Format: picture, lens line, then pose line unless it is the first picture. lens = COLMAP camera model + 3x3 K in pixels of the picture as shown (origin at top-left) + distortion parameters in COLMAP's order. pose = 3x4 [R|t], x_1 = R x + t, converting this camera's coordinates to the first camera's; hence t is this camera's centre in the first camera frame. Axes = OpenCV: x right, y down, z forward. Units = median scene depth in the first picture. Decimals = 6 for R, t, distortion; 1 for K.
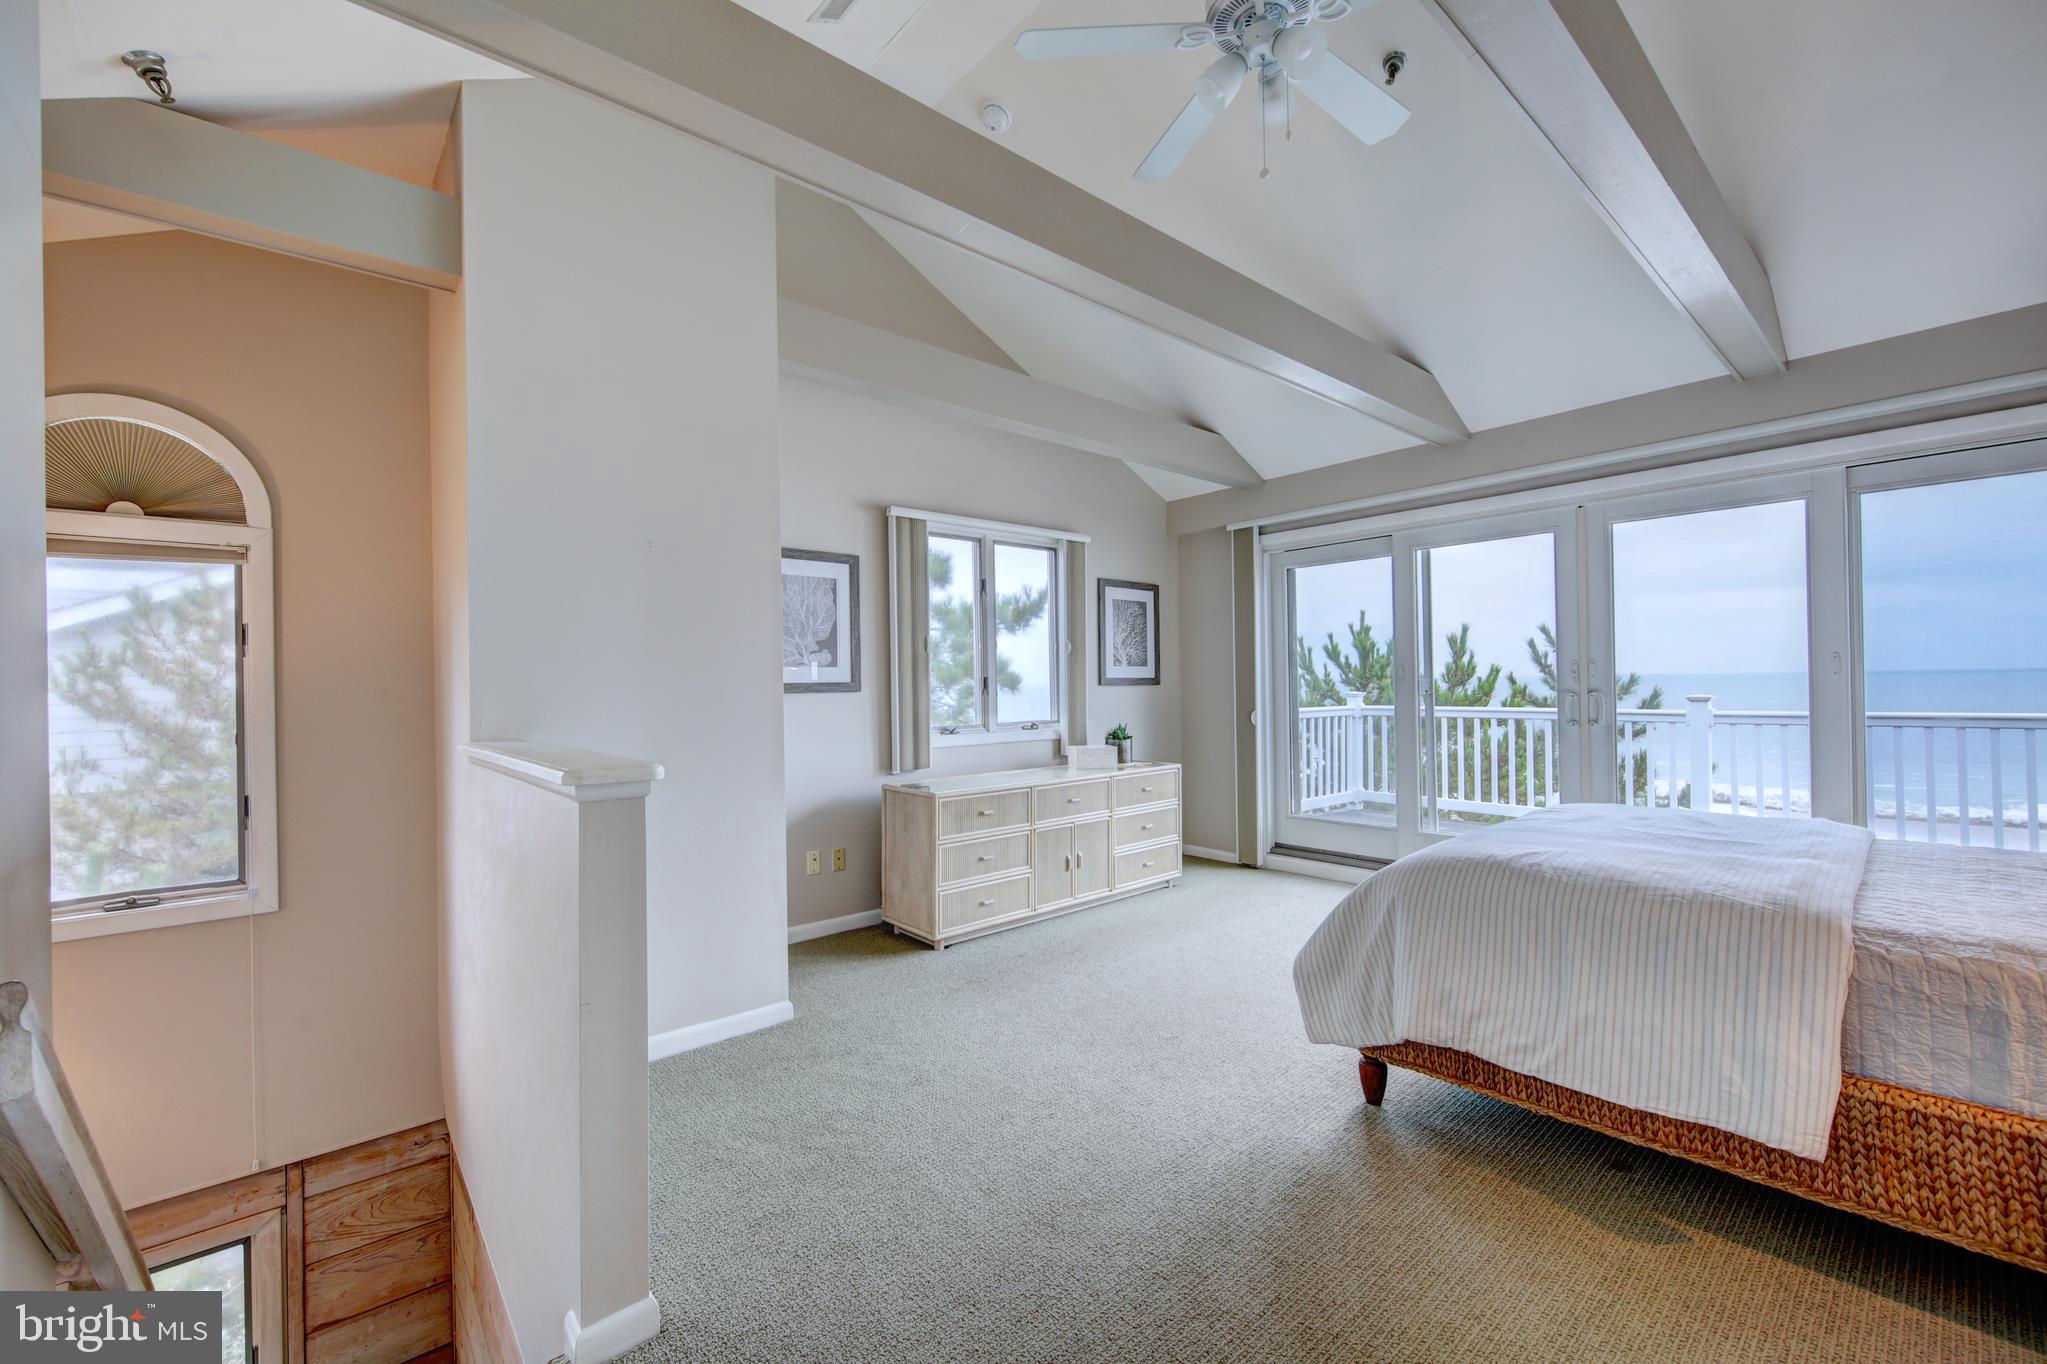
lens RADIAL K [[835.2, 0, 1023.9], [0, 835.2, 680.8], [0, 0, 1]] dist [-0.003921, 0.000159]
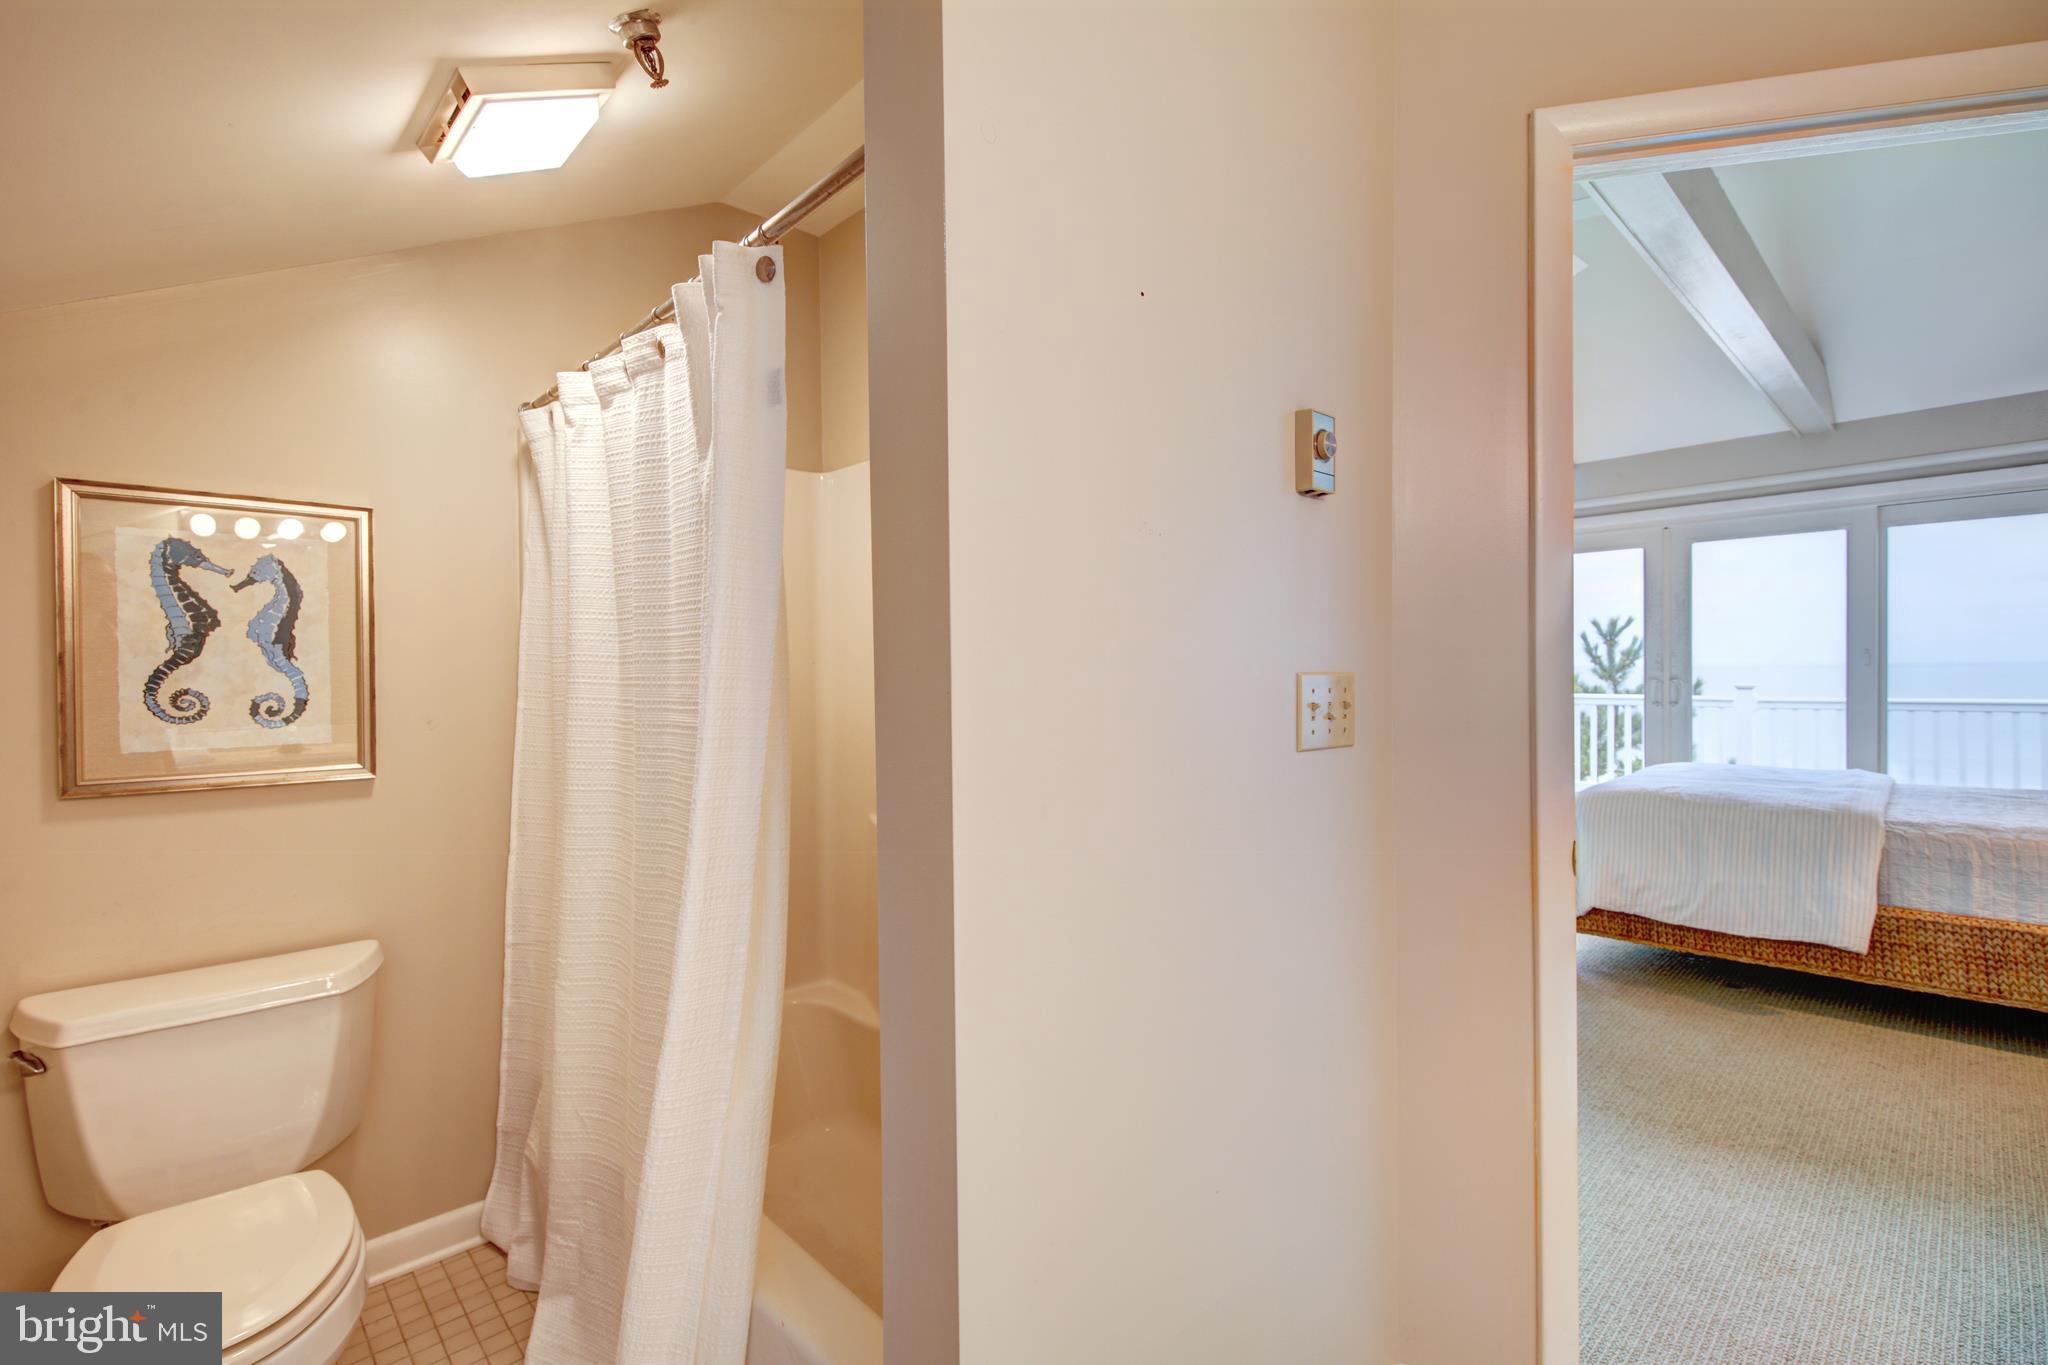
lens RADIAL K [[908.3, 0, 1024.8], [0, 908.3, 683.1], [0, 0, 1]] dist [-0.000988, -0.000646]
pose [[0.999299, 0.005549, 0.037015, -0.726618], [-0.006148, 0.999852, 0.016078, 0.007169], [-0.036921, -0.016294, 0.999185, -0.683904]]
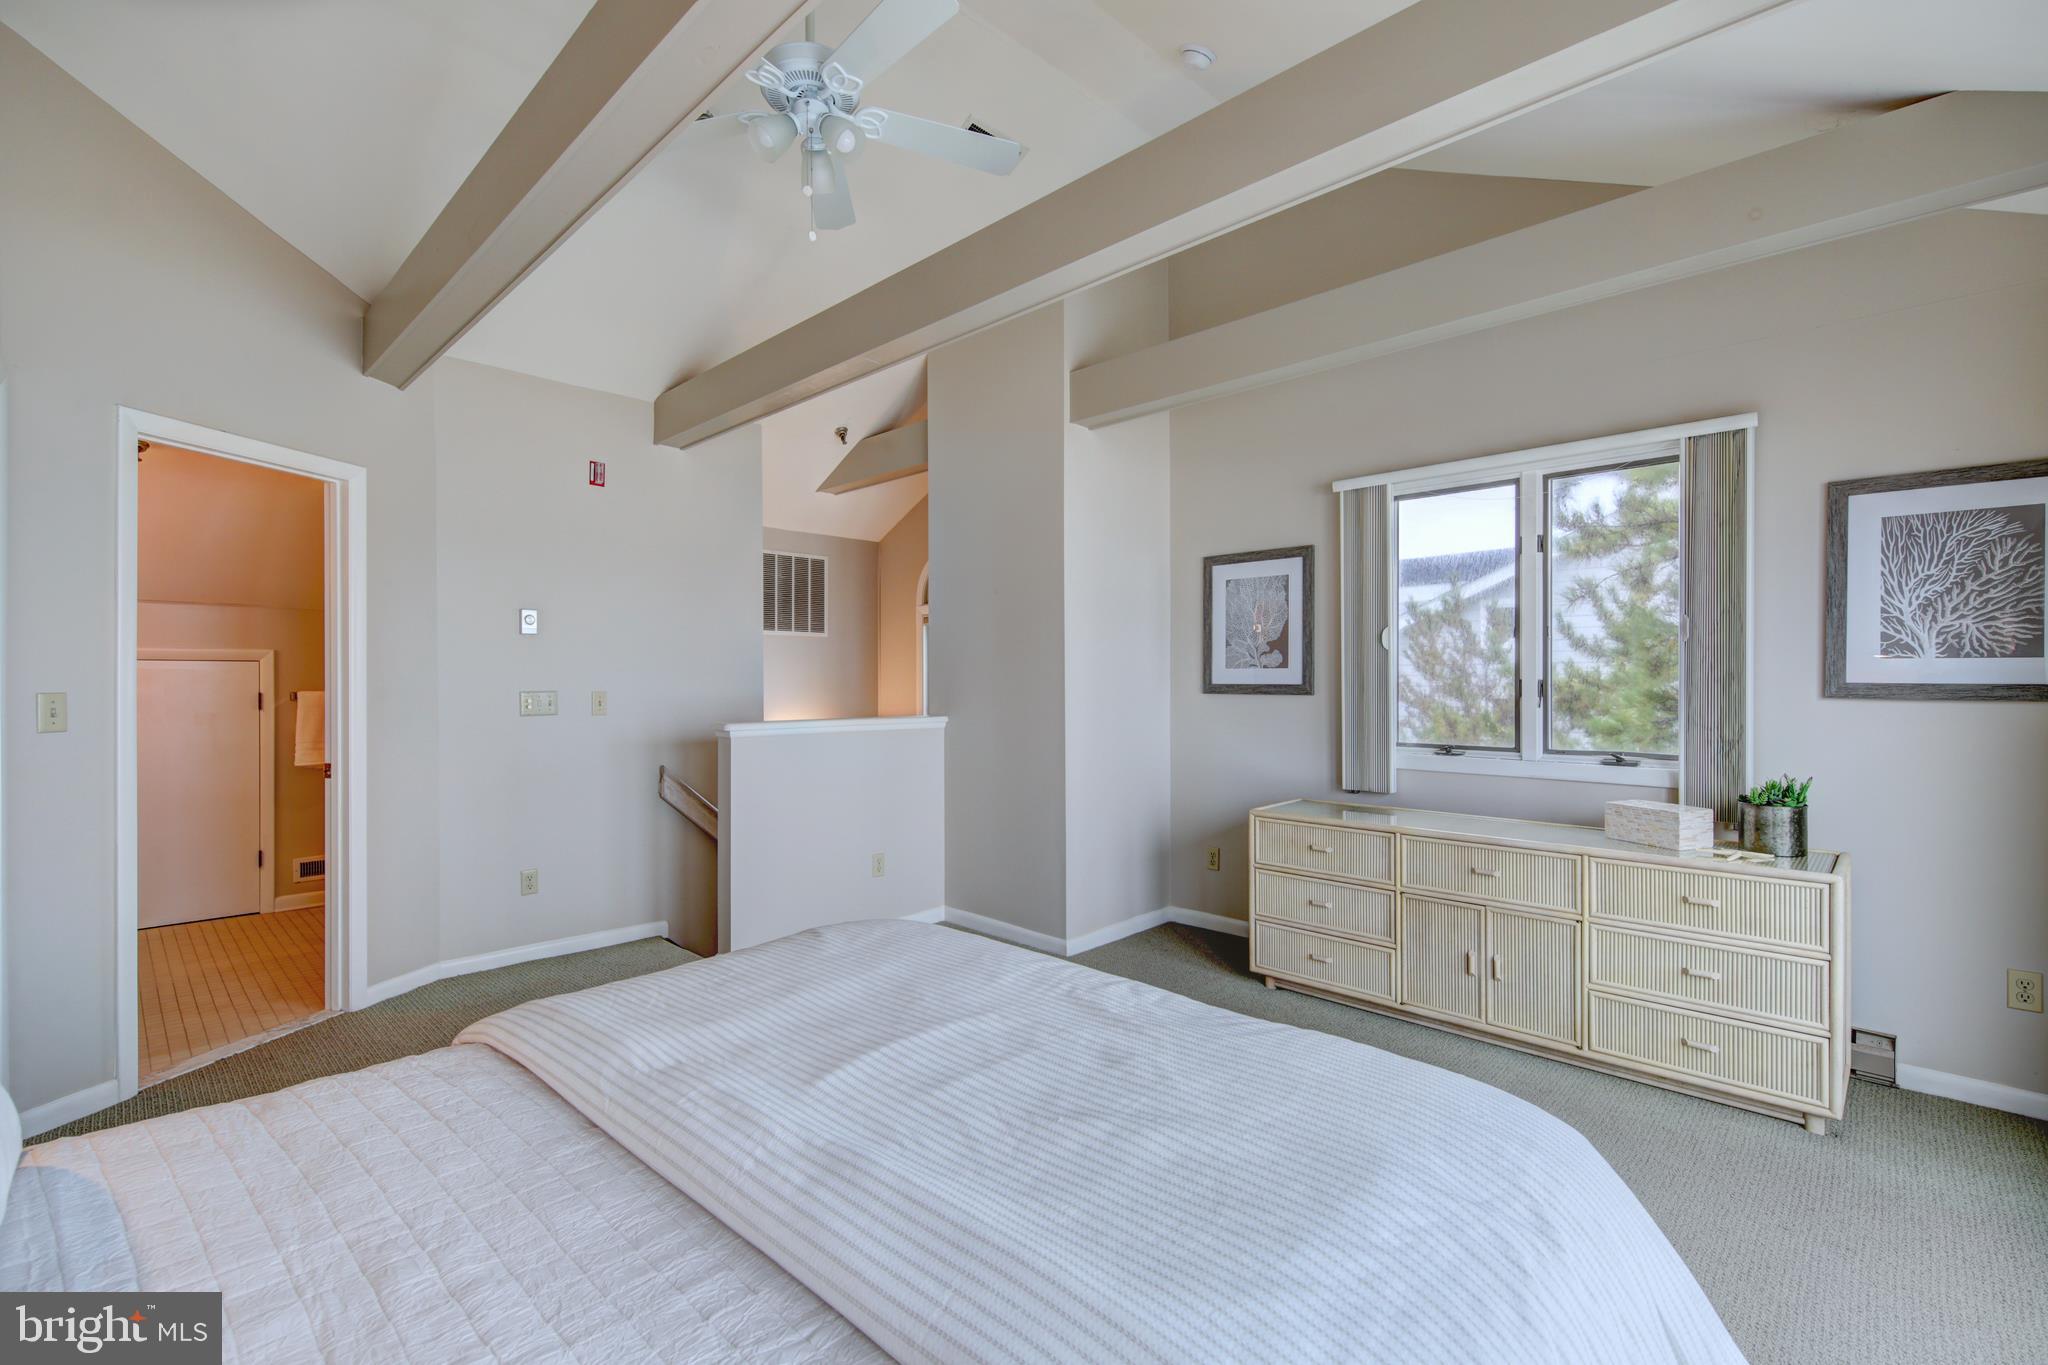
lens RADIAL K [[908.3, 0, 1017.1], [0, 908.3, 682.1], [0, 0, 1]] dist [-0.000988, -0.000646]
pose [[0.076147, 0.011587, -0.997029, 1.004203], [0.000298, 0.999932, 0.011643, -0.016536], [0.997097, -0.001183, 0.076138, 0.794758]]
